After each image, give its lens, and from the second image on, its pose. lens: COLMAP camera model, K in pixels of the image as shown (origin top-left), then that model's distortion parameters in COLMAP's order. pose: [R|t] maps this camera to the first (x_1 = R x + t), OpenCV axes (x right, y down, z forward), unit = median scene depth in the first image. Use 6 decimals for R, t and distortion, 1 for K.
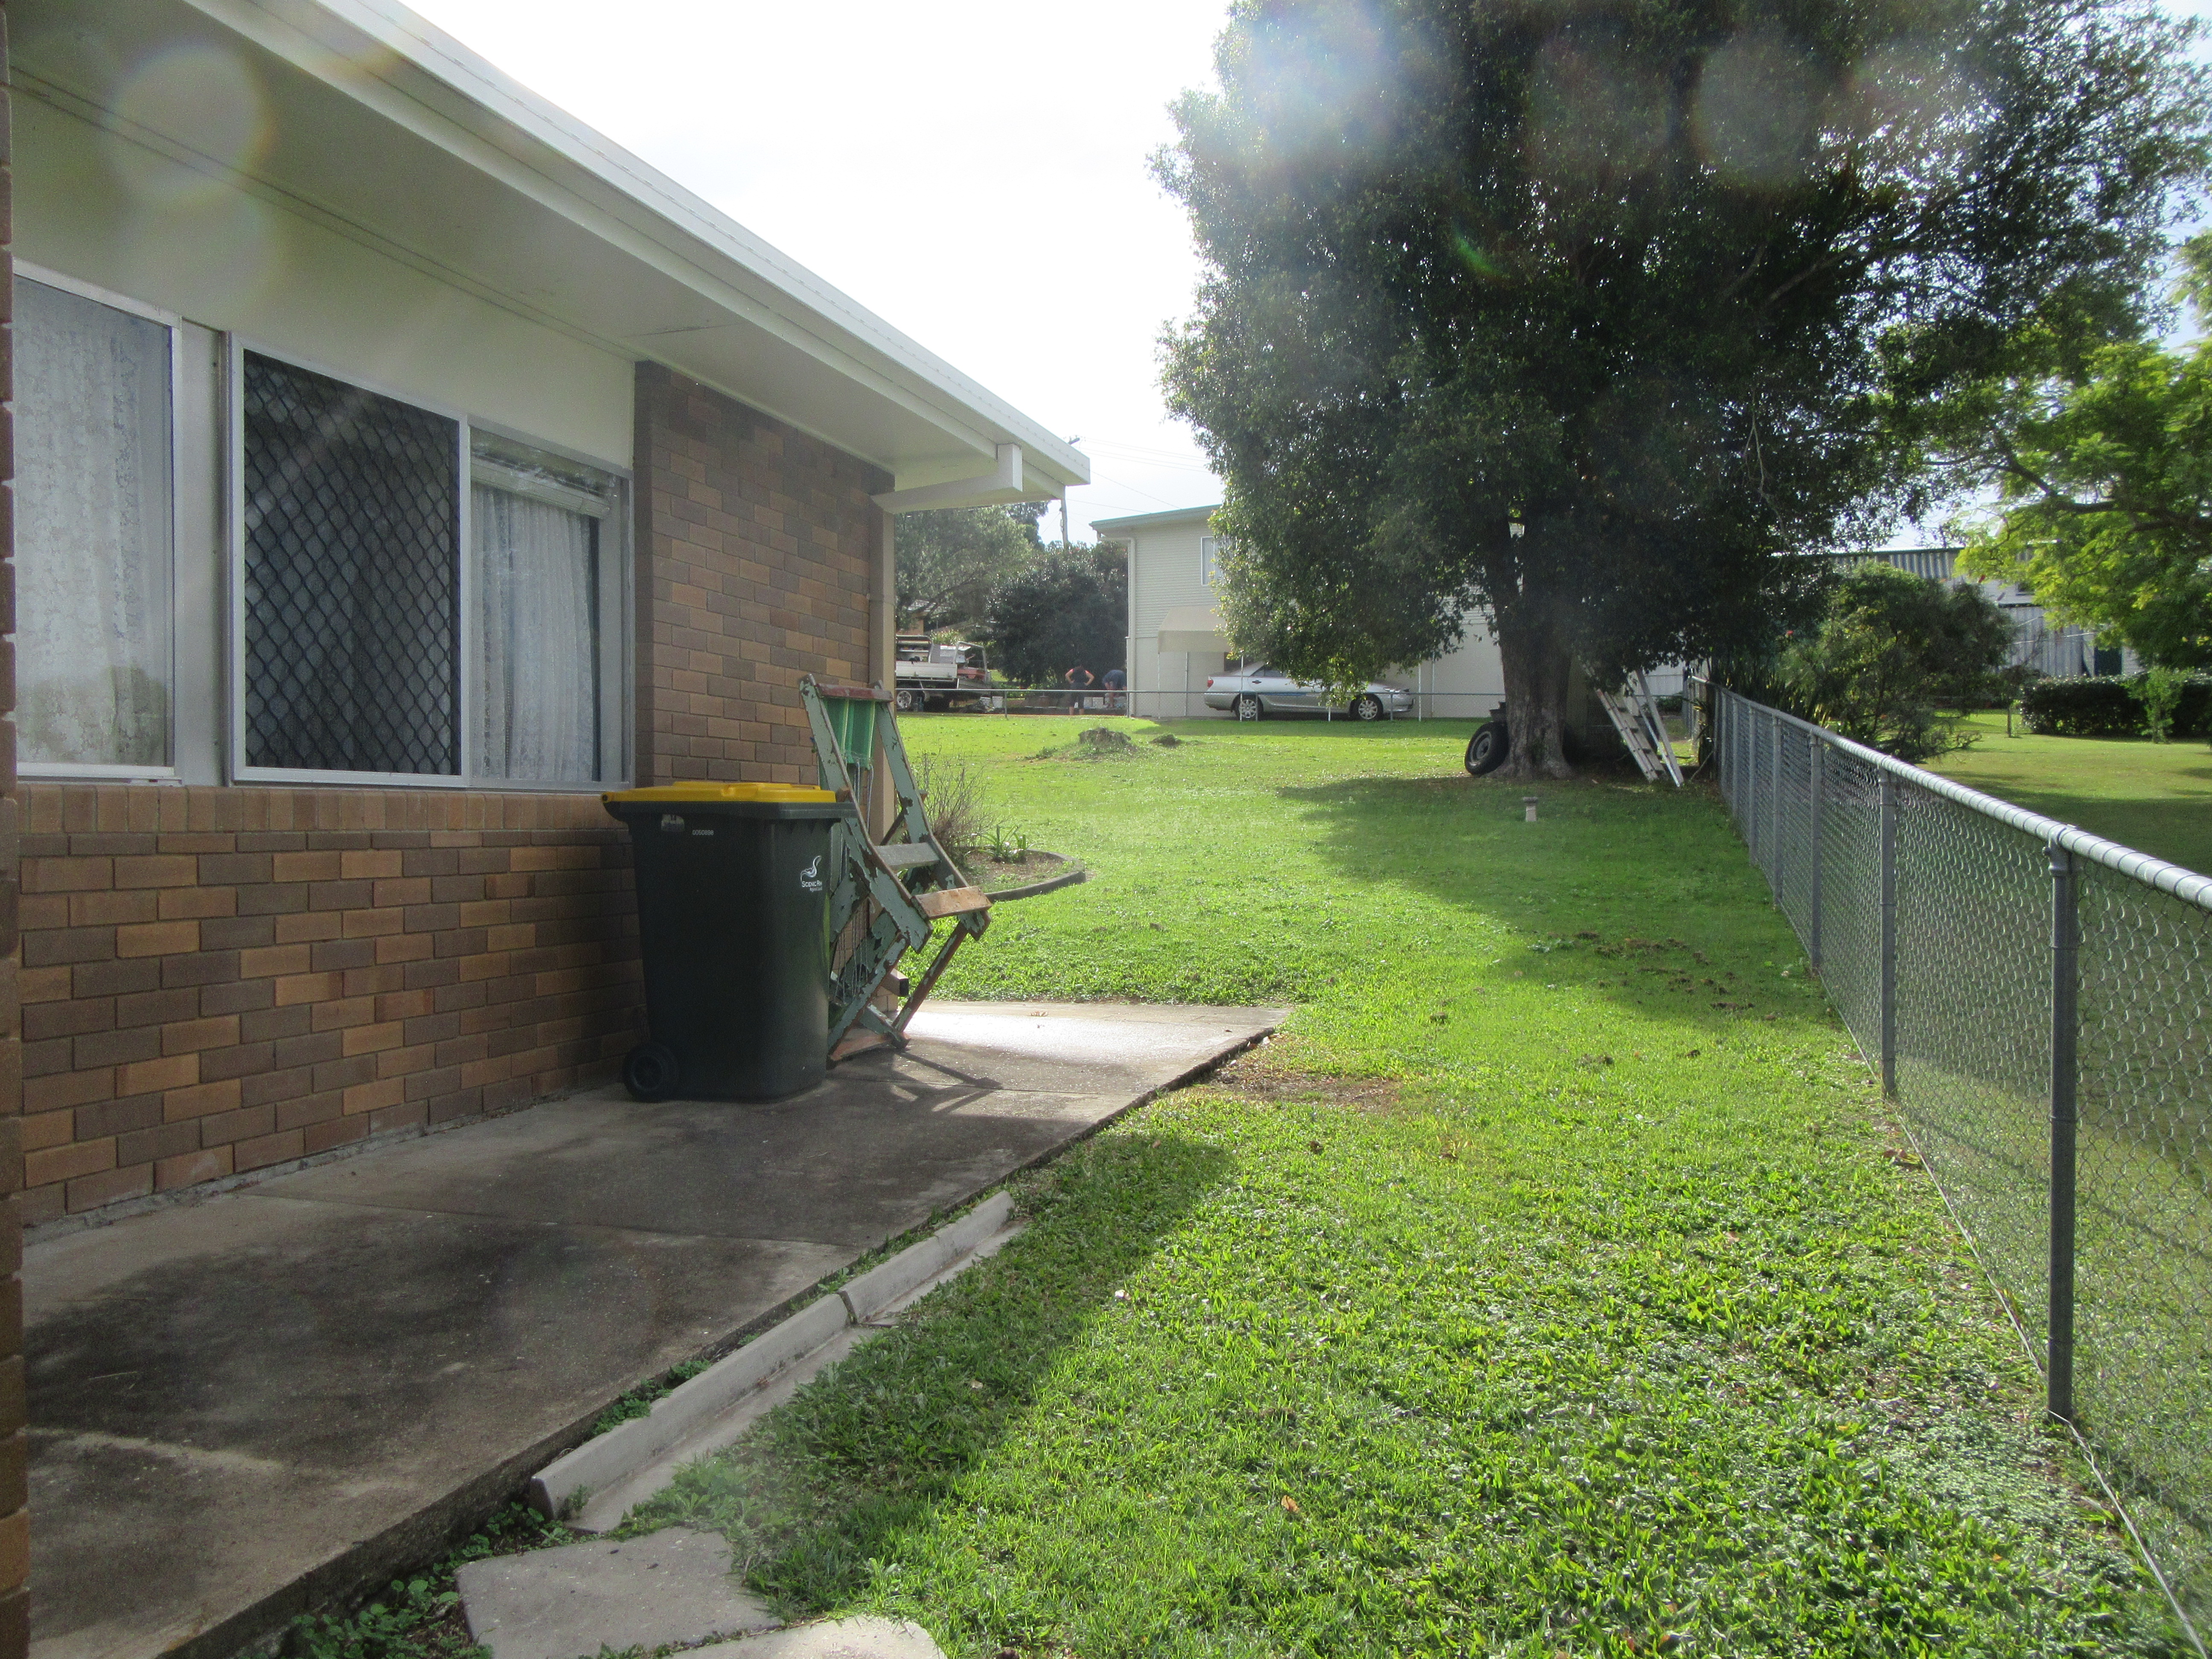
lens RADIAL K [[1635.9, 0, 1099.6], [0, 1635.9, 824.5], [0, 0, 1]] dist [-0.027173, 0.035852]
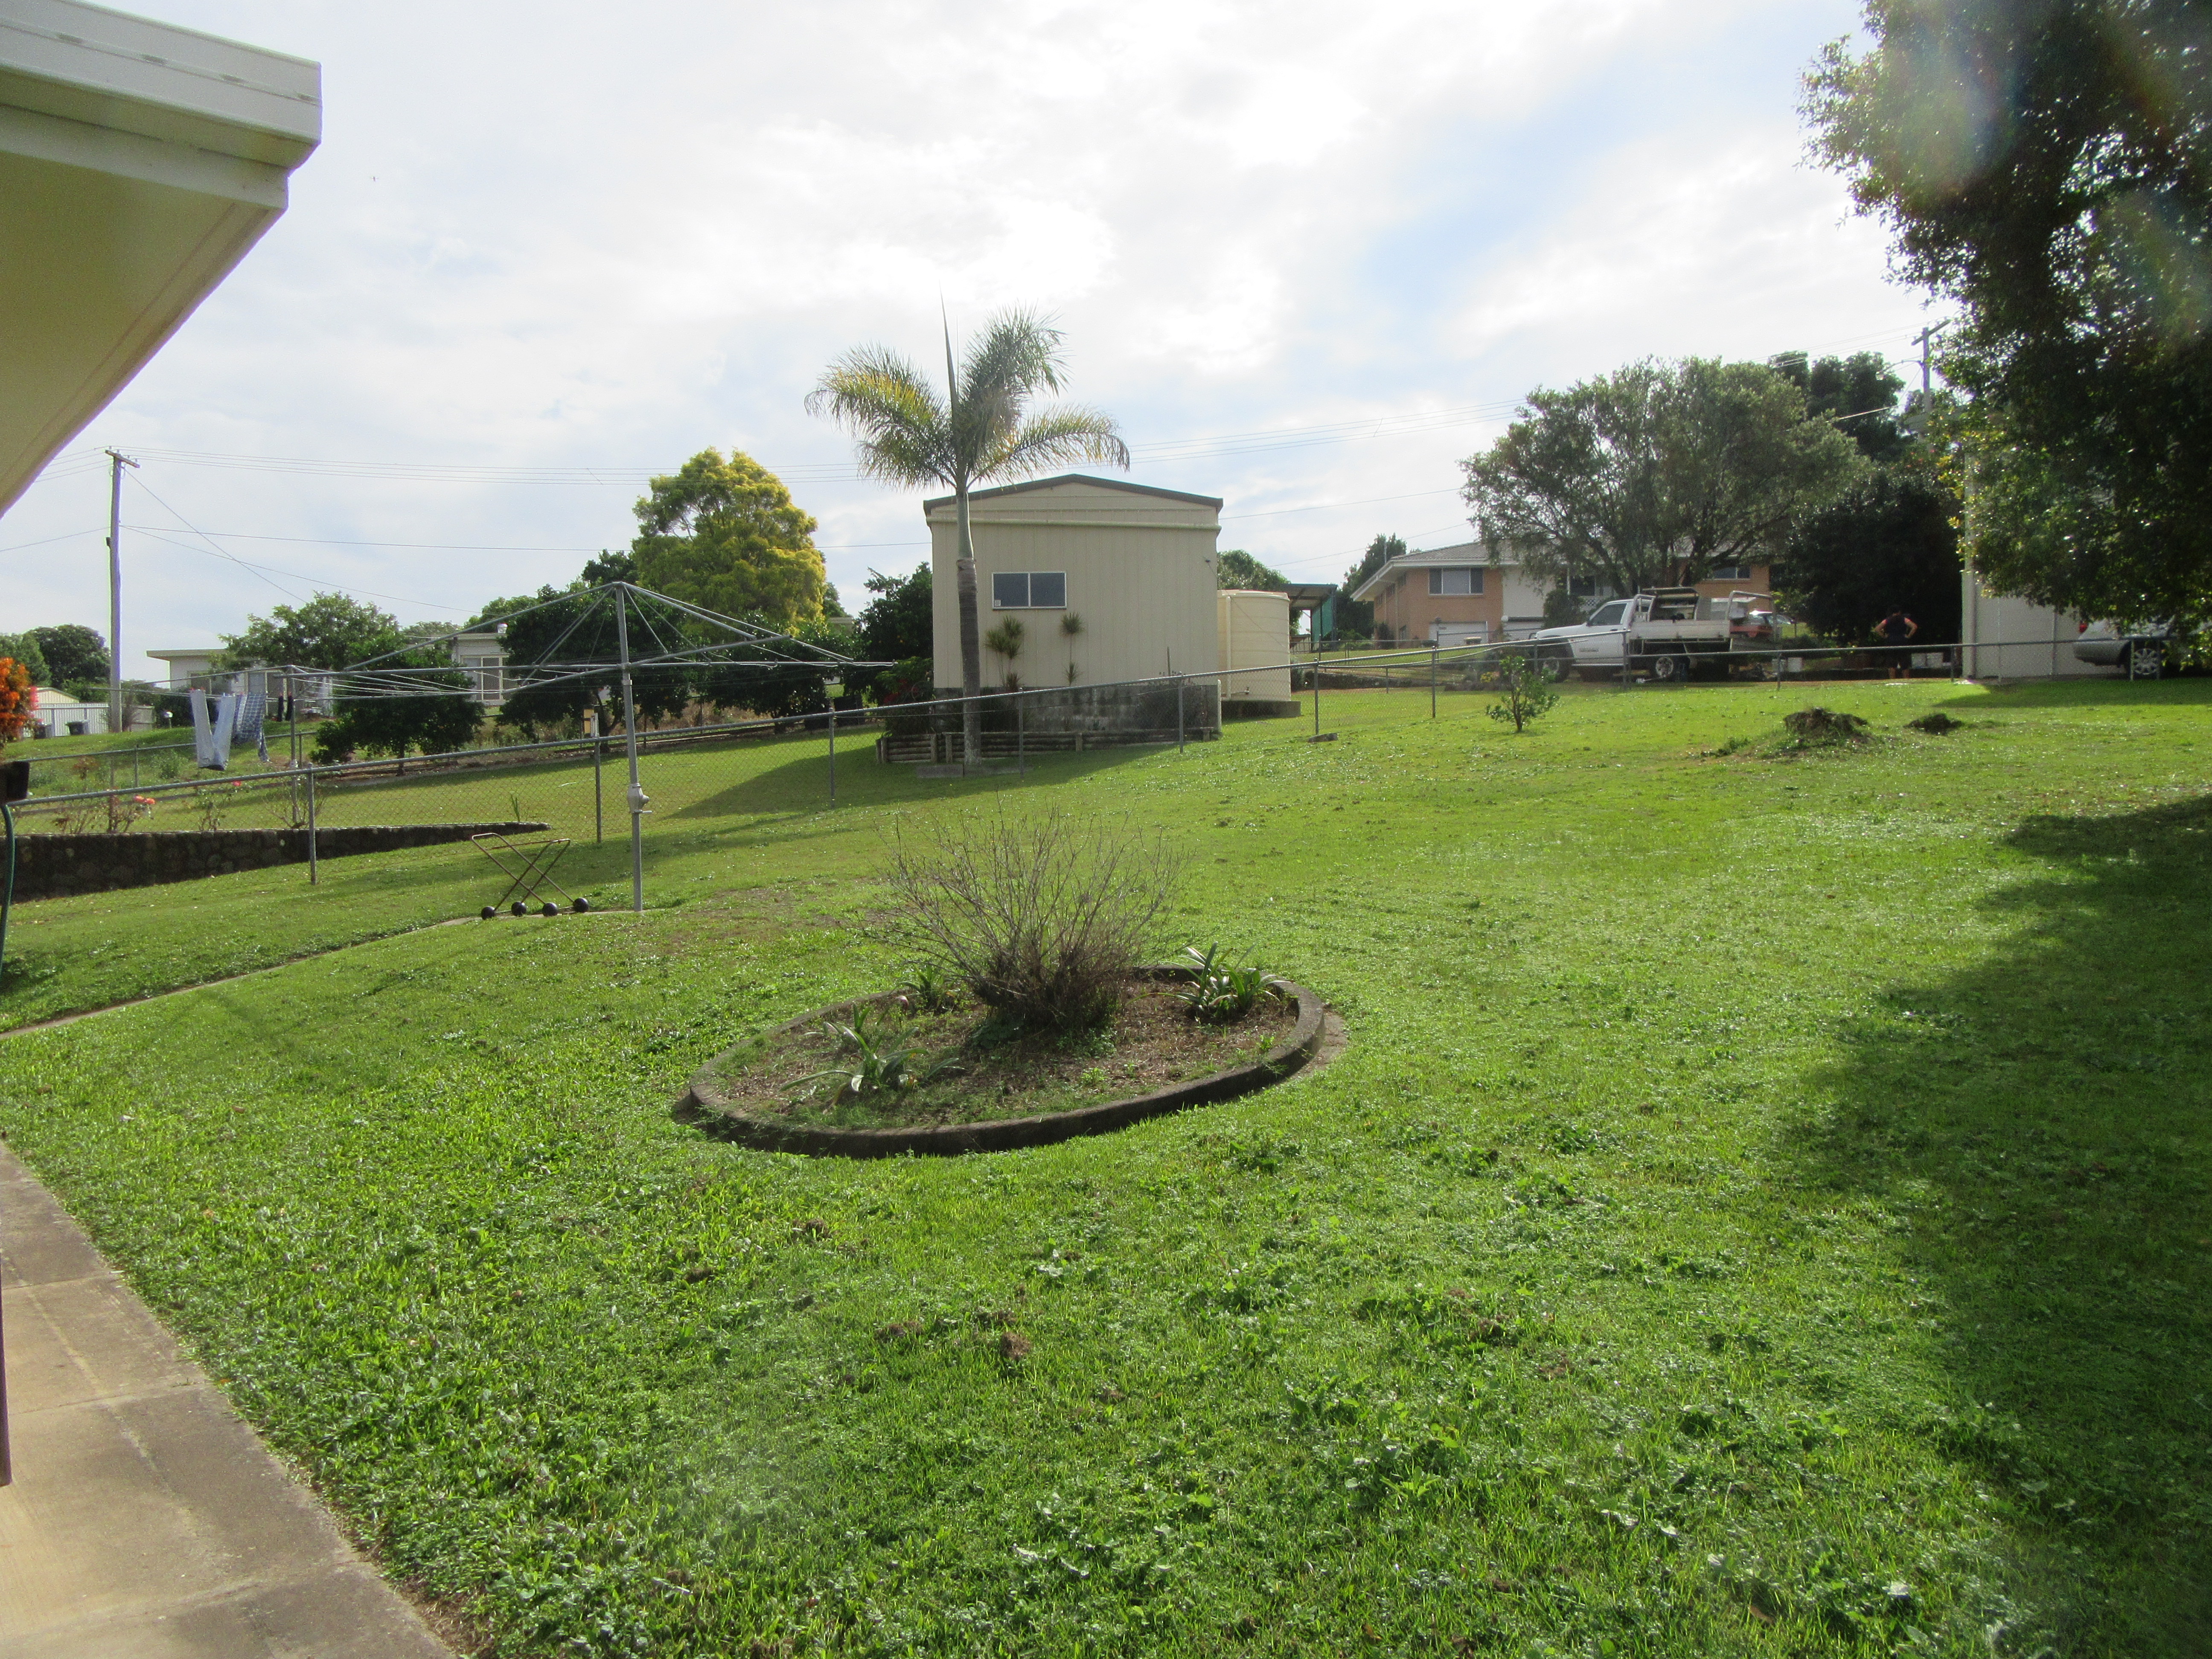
lens RADIAL K [[1635.9, 0, 1105.4], [0, 1635.9, 833.8], [0, 0, 1]] dist [-0.027173, 0.035852]
pose [[0.859513, 0.008356, -0.511045, 0.118127], [0.005061, 0.999678, 0.024859, -0.031577], [0.511088, -0.023953, 0.859195, 0.327855]]
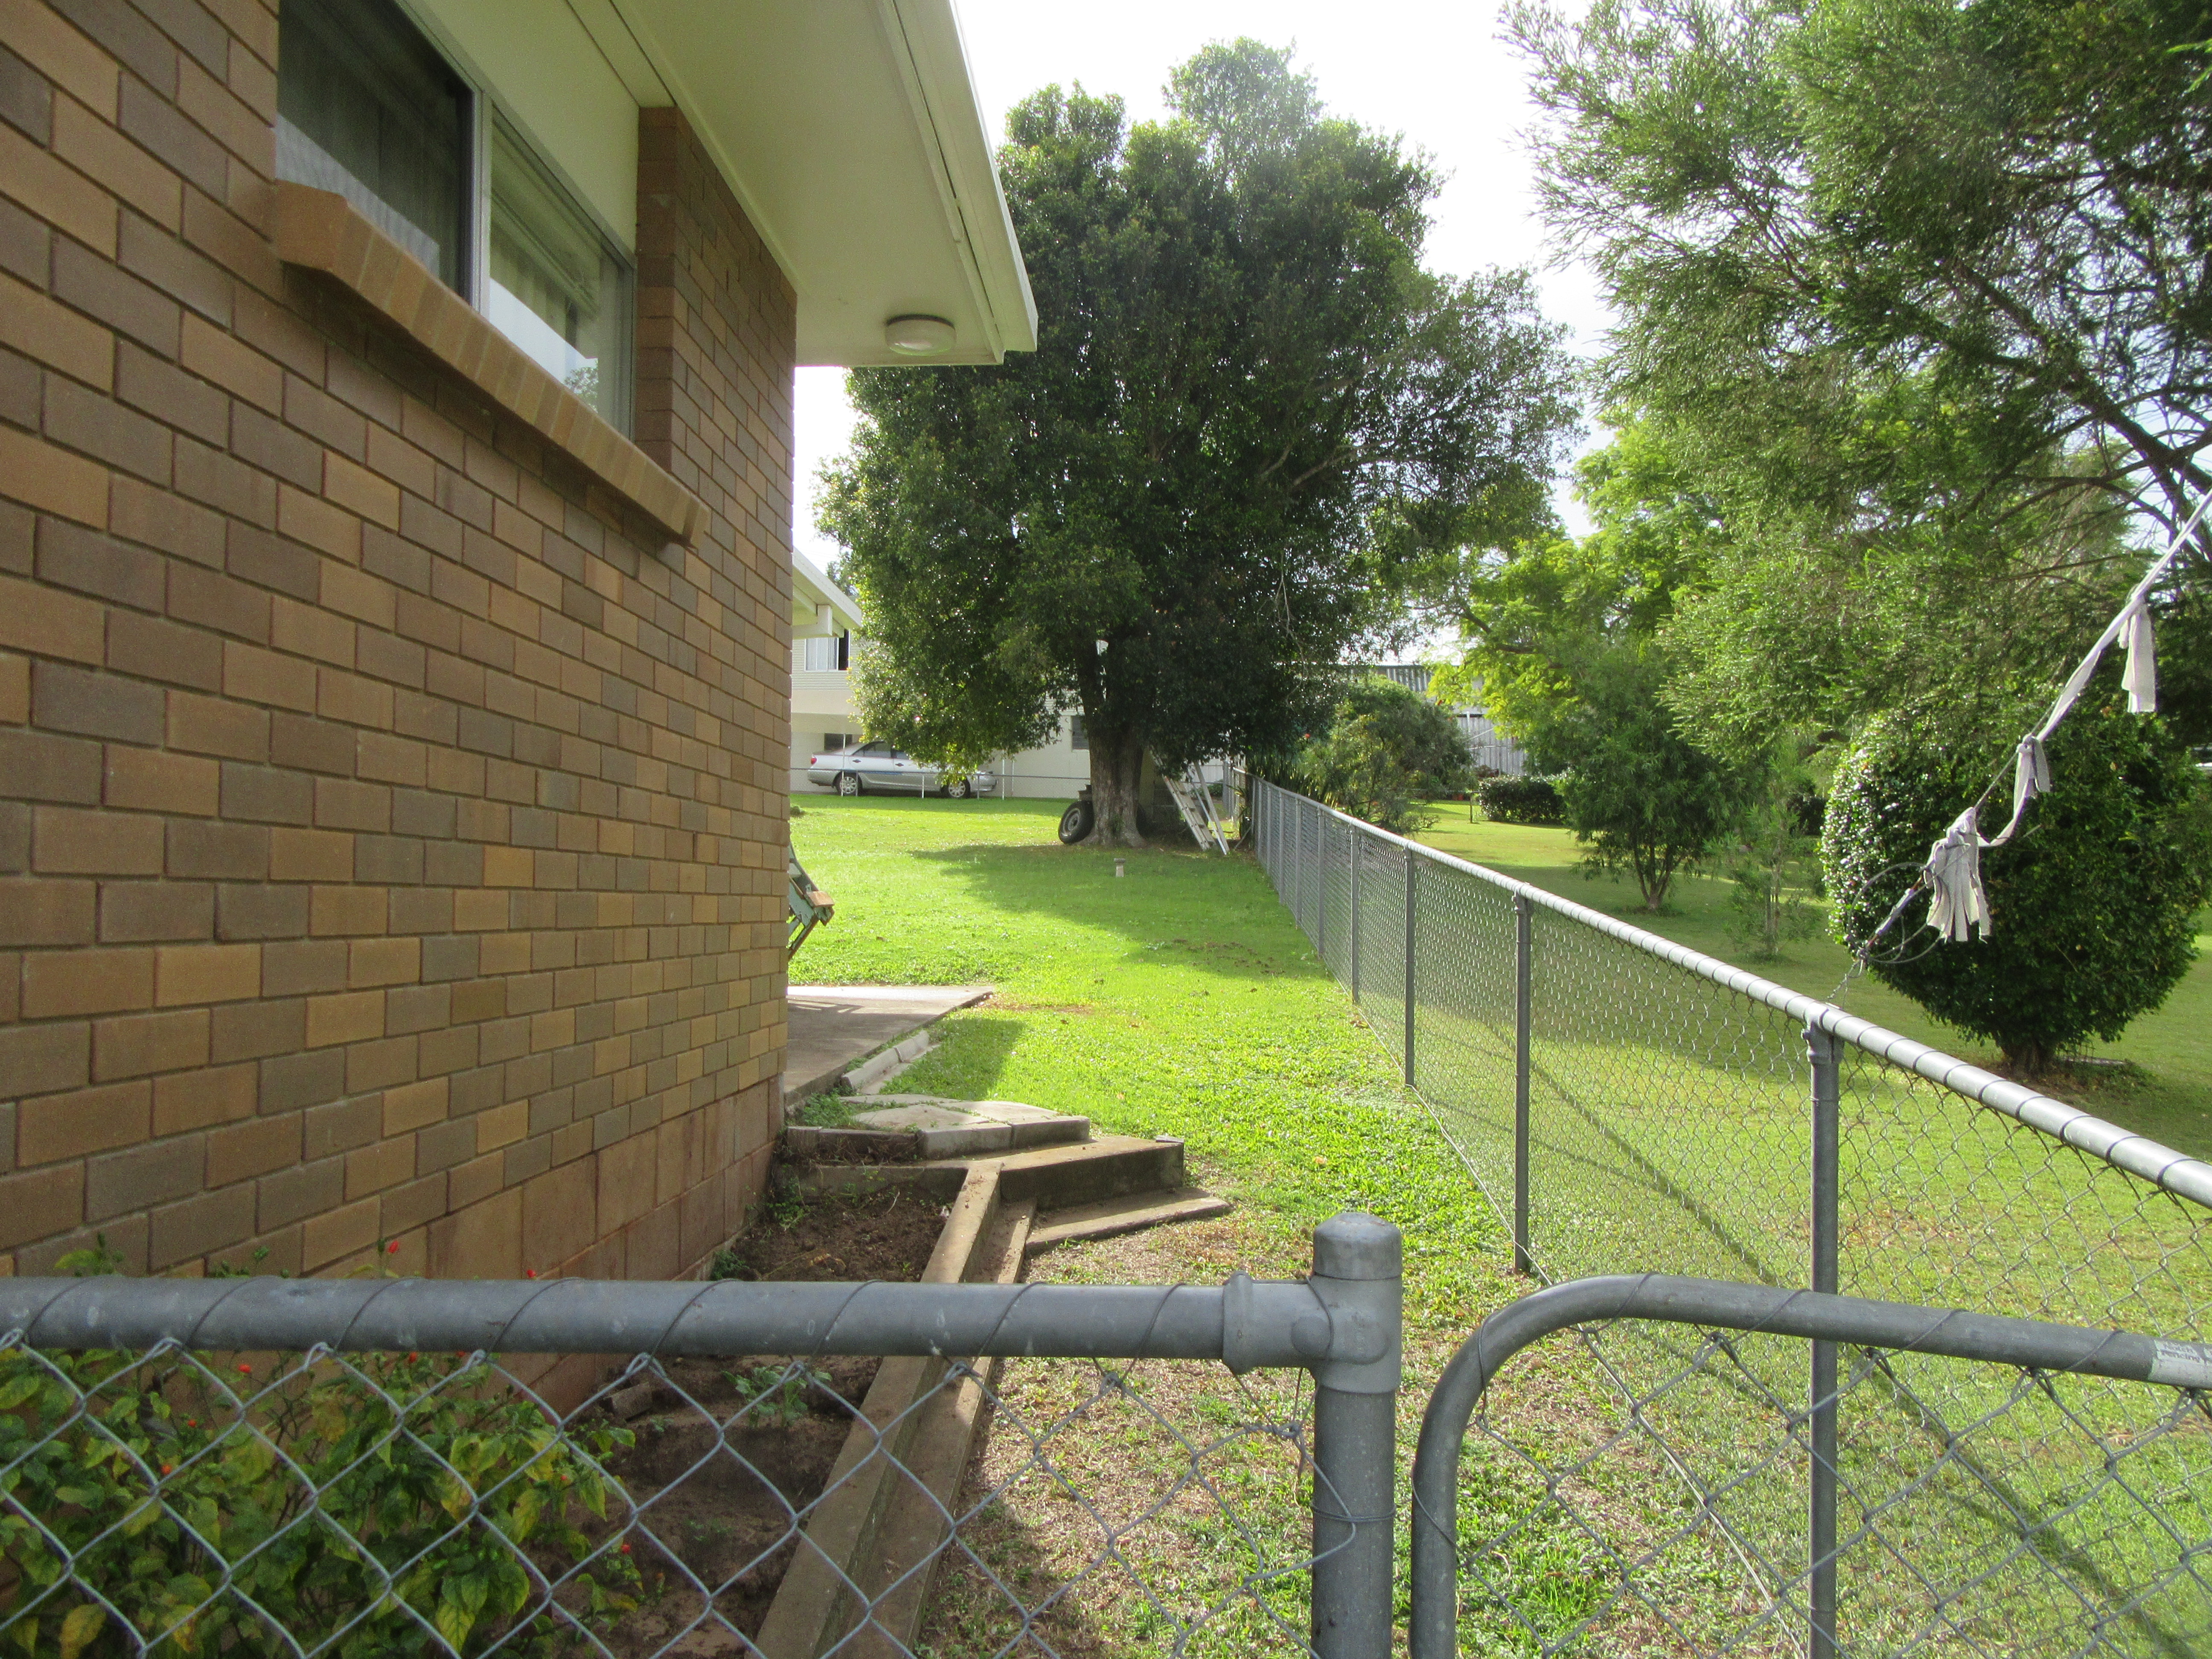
lens RADIAL K [[1635.9, 0, 1113.1], [0, 1635.9, 836.3], [0, 0, 1]] dist [-0.027173, 0.035852]
pose [[0.960556, 0.017654, 0.277527, -0.077468], [-0.006216, 0.999097, -0.042041, 0.015481], [-0.278018, 0.038657, 0.959798, -0.185569]]
